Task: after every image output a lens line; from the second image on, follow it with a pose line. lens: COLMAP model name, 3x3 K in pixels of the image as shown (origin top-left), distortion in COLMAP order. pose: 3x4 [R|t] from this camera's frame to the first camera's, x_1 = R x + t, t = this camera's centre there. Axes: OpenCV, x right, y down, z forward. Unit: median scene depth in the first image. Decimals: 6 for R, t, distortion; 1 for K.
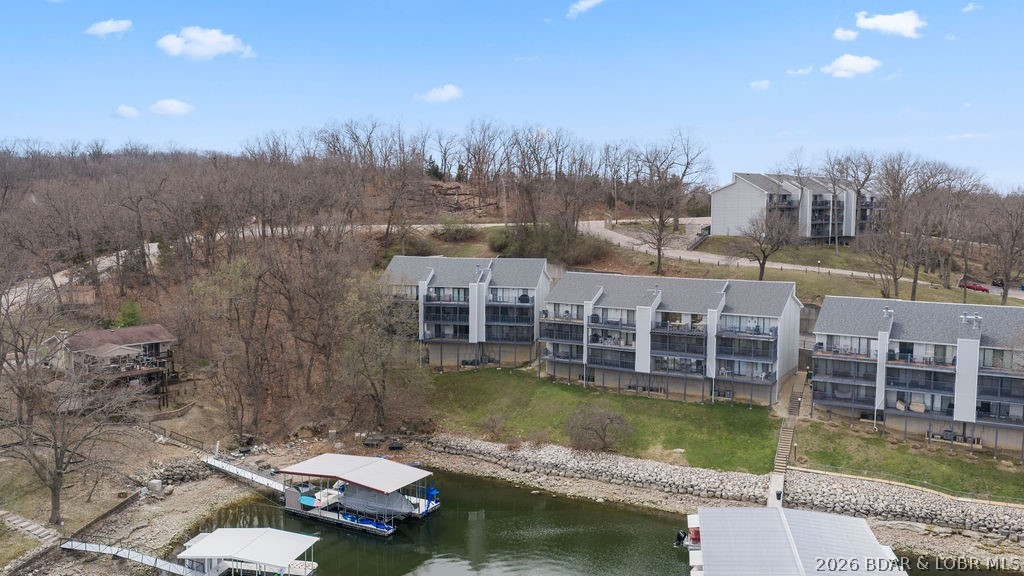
lens RADIAL K [[744.3, 0, 512.0], [0, 744.3, 288.0], [0, 0, 1]] dist [-0.001188, -0.001890]
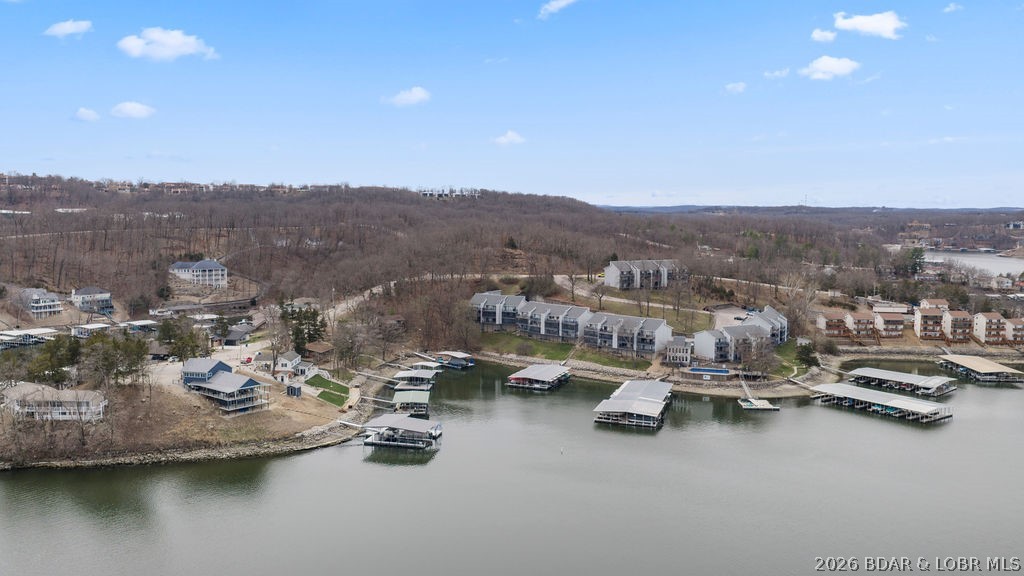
lens RADIAL K [[744.3, 0, 512.0], [0, 744.3, 288.0], [0, 0, 1]] dist [-0.001188, -0.001890]
pose [[0.979952, 0.025245, -0.197625, 0.626022], [-0.025435, 0.999675, 0.001580, -0.082112], [0.197601, 0.003478, 0.980276, -2.031625]]
